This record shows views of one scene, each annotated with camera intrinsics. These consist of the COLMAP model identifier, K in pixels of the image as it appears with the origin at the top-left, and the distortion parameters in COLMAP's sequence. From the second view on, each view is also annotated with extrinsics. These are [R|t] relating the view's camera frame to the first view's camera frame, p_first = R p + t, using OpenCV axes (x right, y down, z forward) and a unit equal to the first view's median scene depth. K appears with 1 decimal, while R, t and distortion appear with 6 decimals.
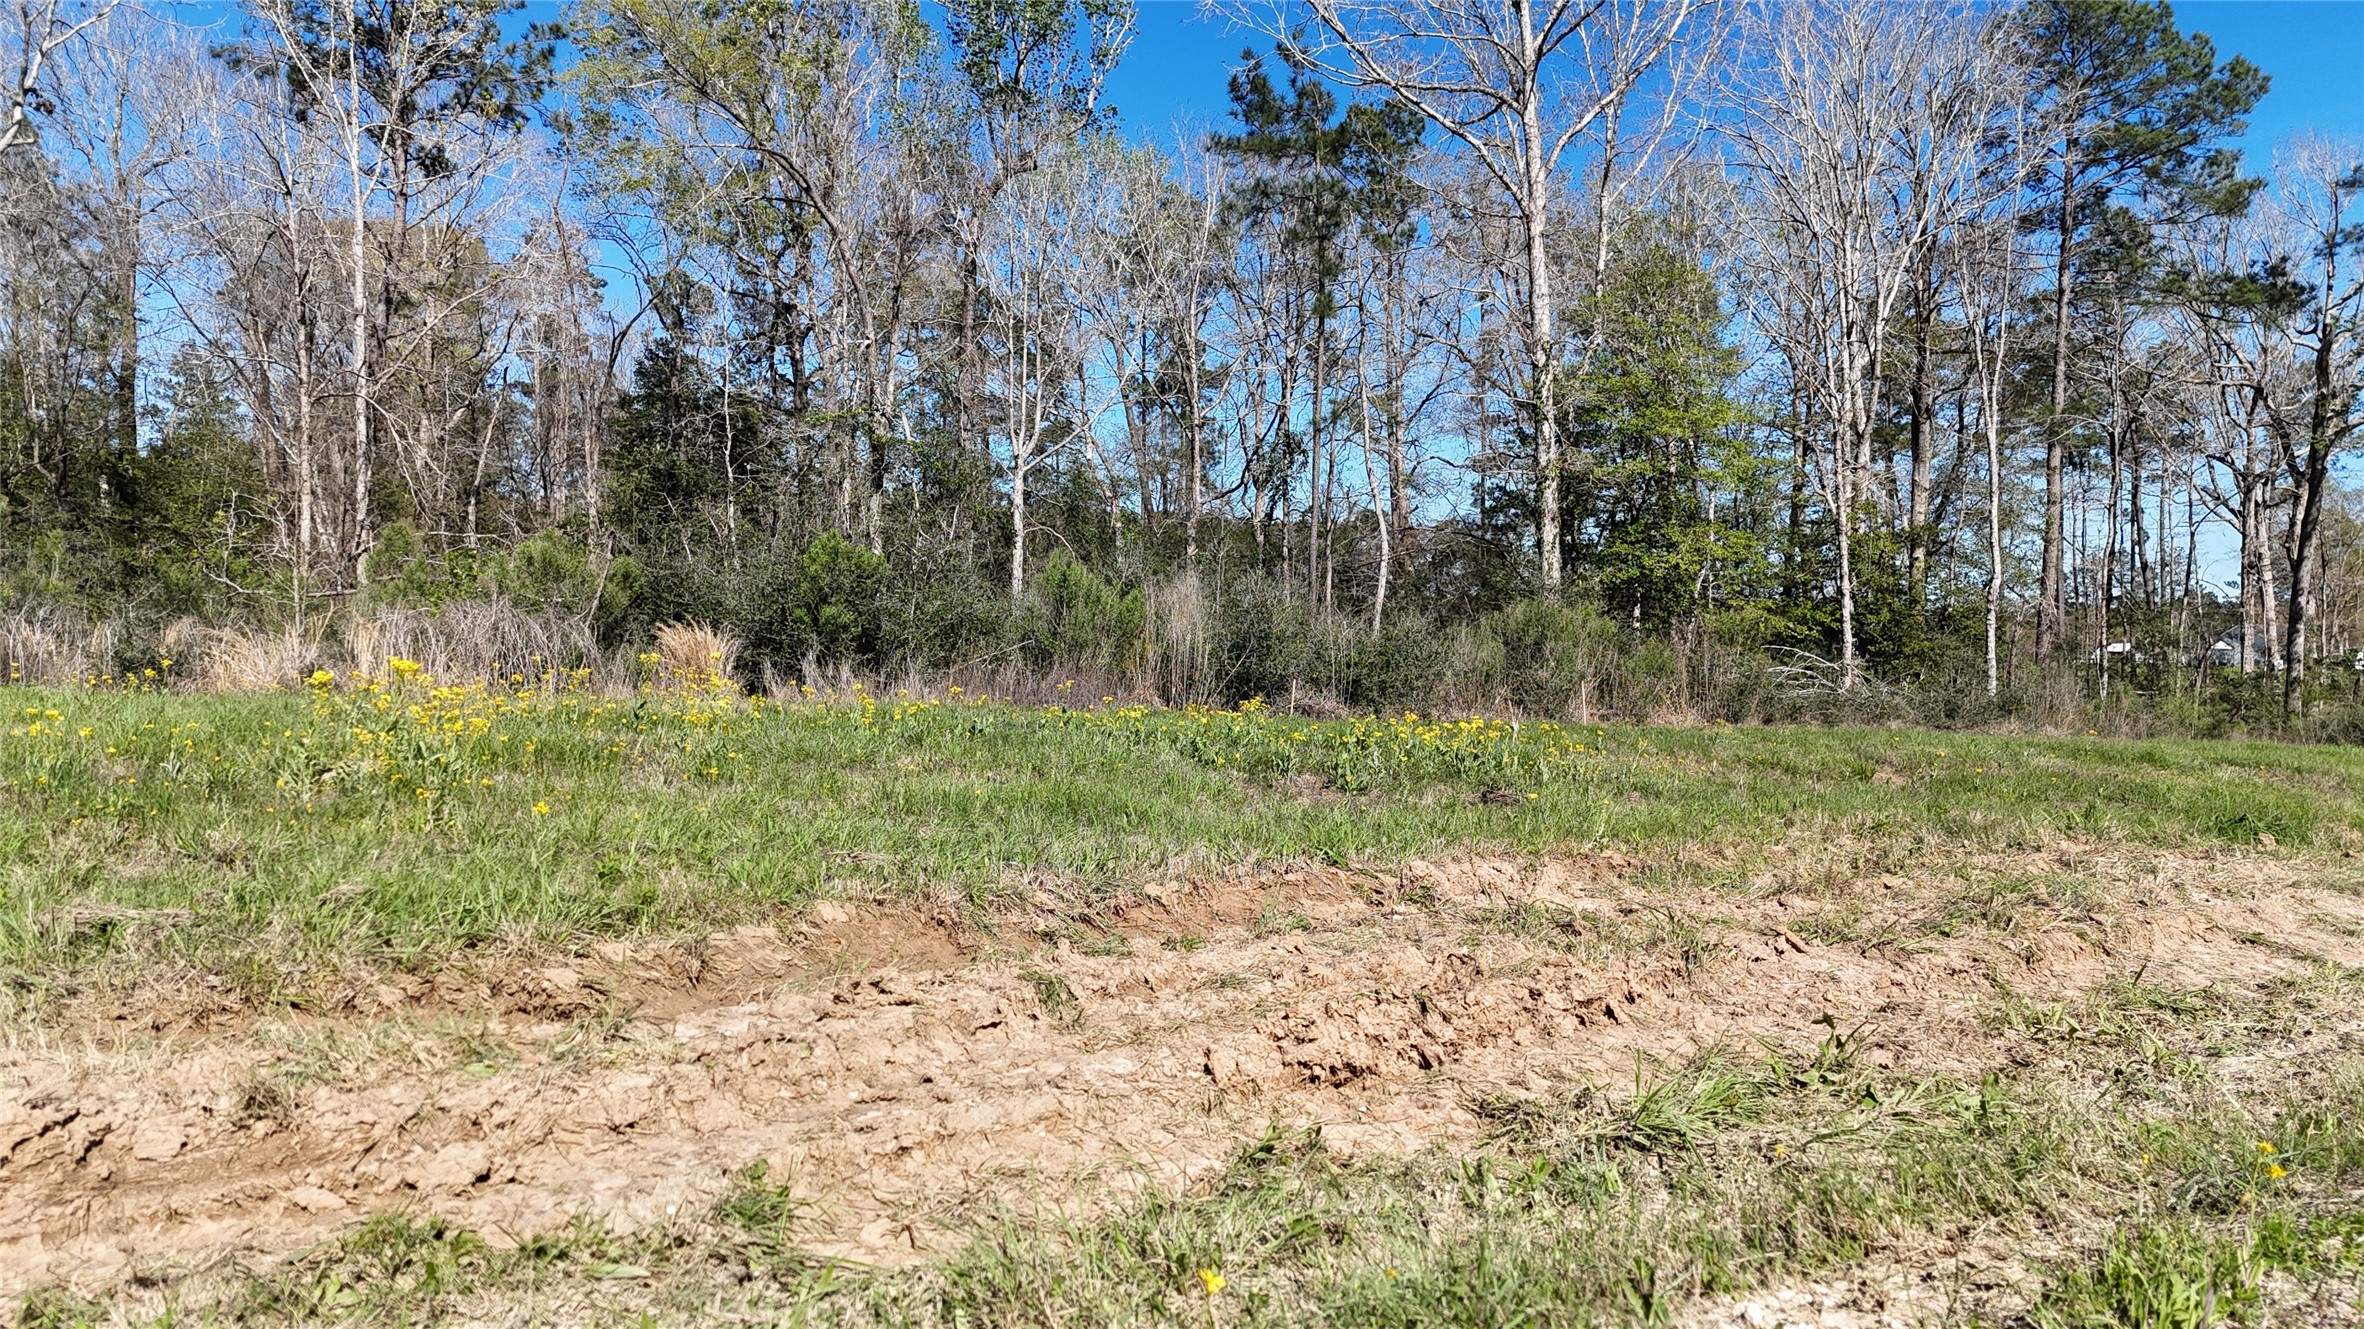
lens RADIAL K [[1712.2, 0, 1167.3], [0, 1712.2, 673.2], [0, 0, 1]] dist [0.092180, -0.092987]
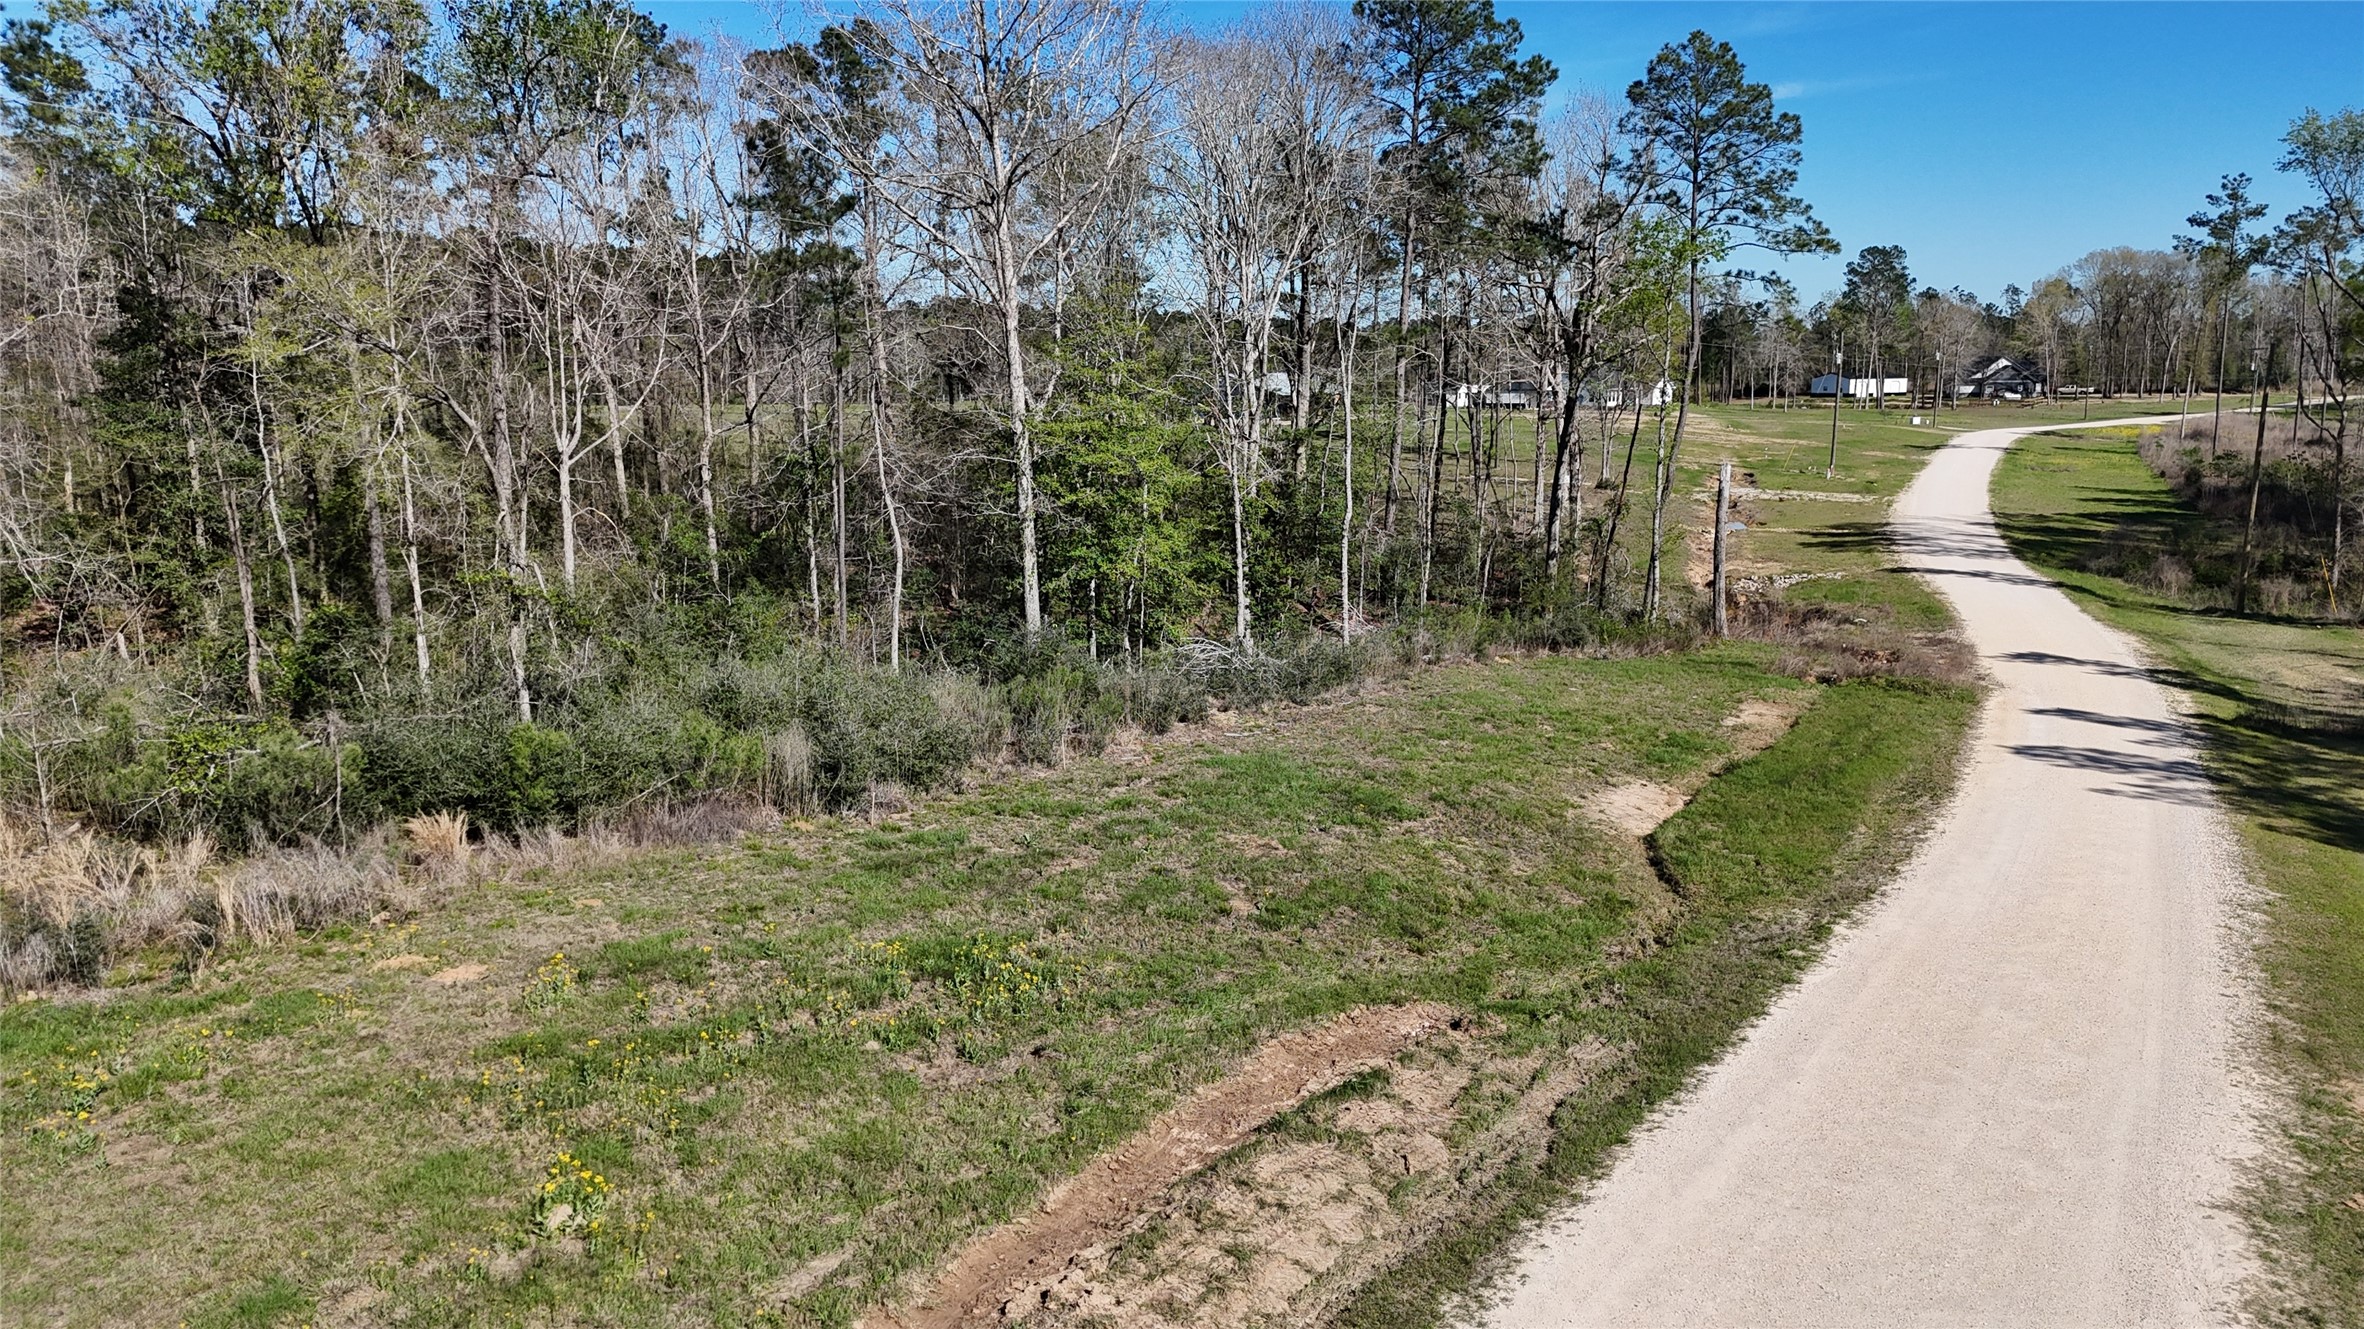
lens RADIAL K [[1712.2, 0, 1167.3], [0, 1712.2, 673.2], [0, 0, 1]] dist [0.092180, -0.092987]
pose [[0.950933, -0.063057, 0.302904, -0.061894], [0.006831, 0.983052, 0.183201, -0.184715], [-0.309323, -0.172143, 0.935247, -0.212646]]
